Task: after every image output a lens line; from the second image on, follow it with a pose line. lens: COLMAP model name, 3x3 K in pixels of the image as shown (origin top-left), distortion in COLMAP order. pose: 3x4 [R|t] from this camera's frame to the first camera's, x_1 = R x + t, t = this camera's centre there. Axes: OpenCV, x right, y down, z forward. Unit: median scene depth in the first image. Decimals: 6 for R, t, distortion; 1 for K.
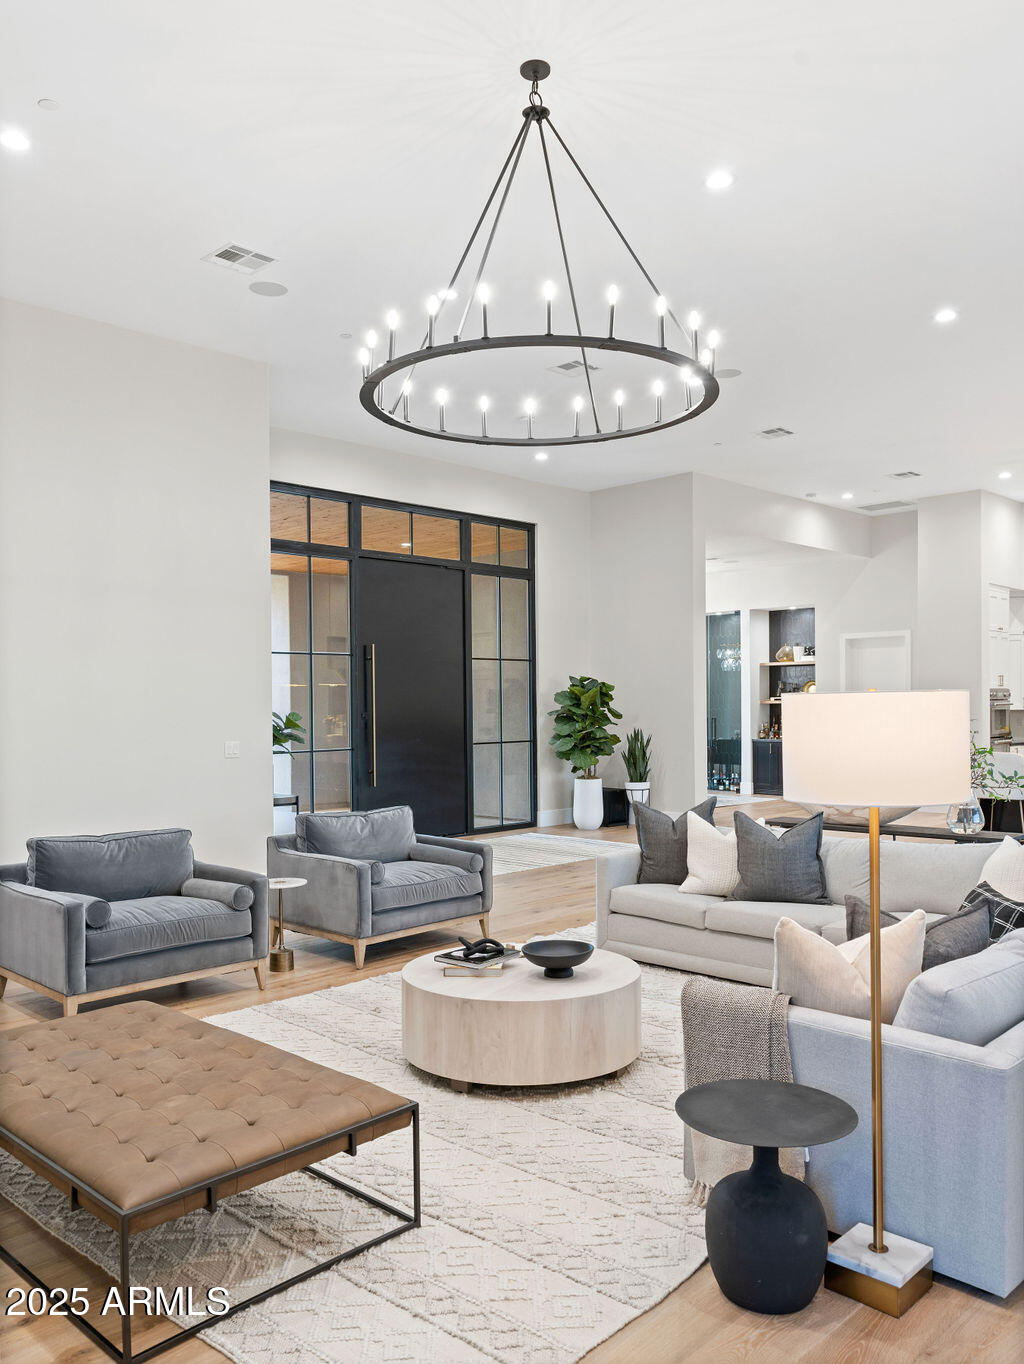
lens RADIAL K [[1072.2, 0, 512.0], [0, 1072.2, 685.3], [0, 0, 1]] dist [0.000185, -0.000005]
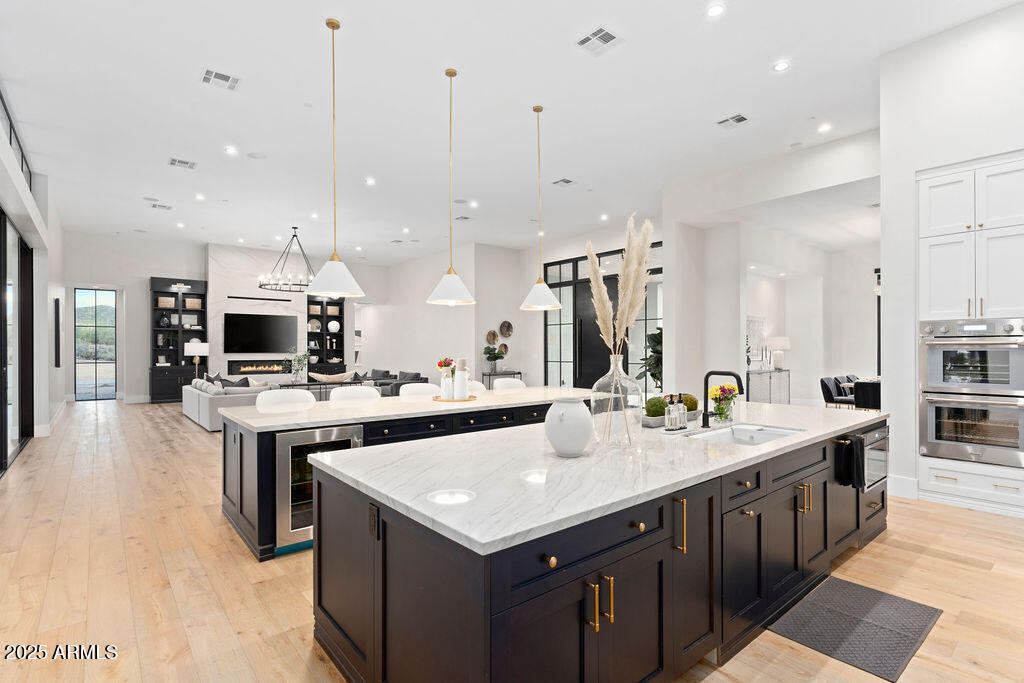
lens RADIAL K [[495.6, 0, 510.3], [0, 495.6, 350.0], [0, 0, 1]] dist [0.001582, 0.000675]
pose [[-0.106437, 0.013834, -0.994223, 1.028263], [0.017557, 0.999773, 0.012031, 0.019513], [0.994164, -0.016175, -0.106656, 0.976090]]
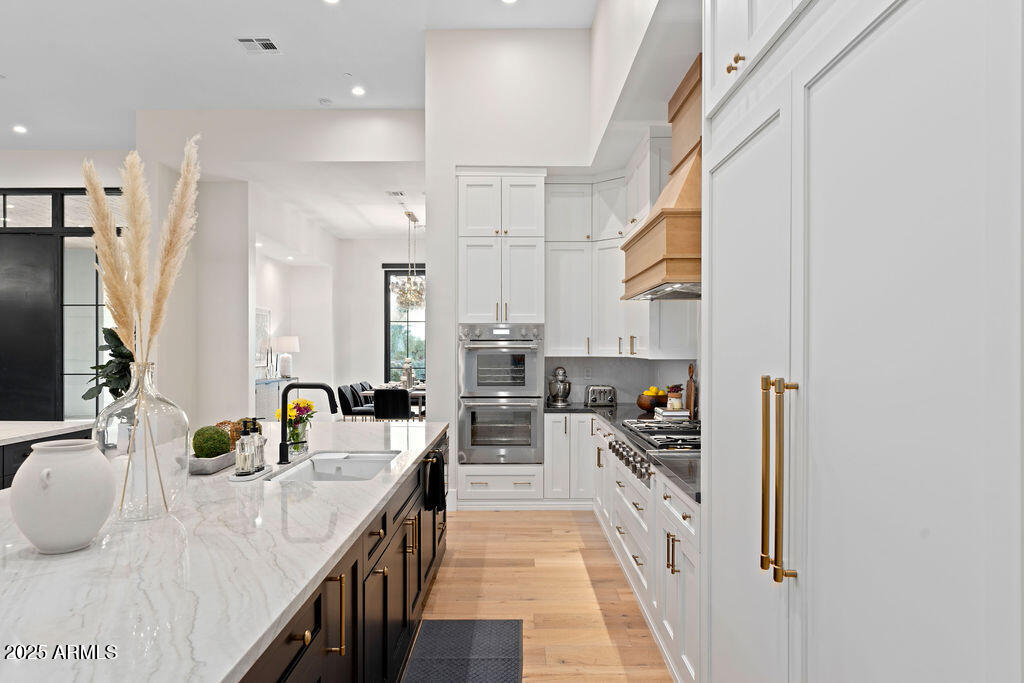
lens RADIAL K [[661.3, 0, 512.3], [0, 661.3, 350.0], [0, 0, 1]] dist [-0.004872, -0.000003]
pose [[0.693789, 0.011224, -0.720091, 0.887025], [0.000932, 0.999864, 0.016483, 0.018050], [0.720178, -0.012107, 0.693683, 0.835154]]
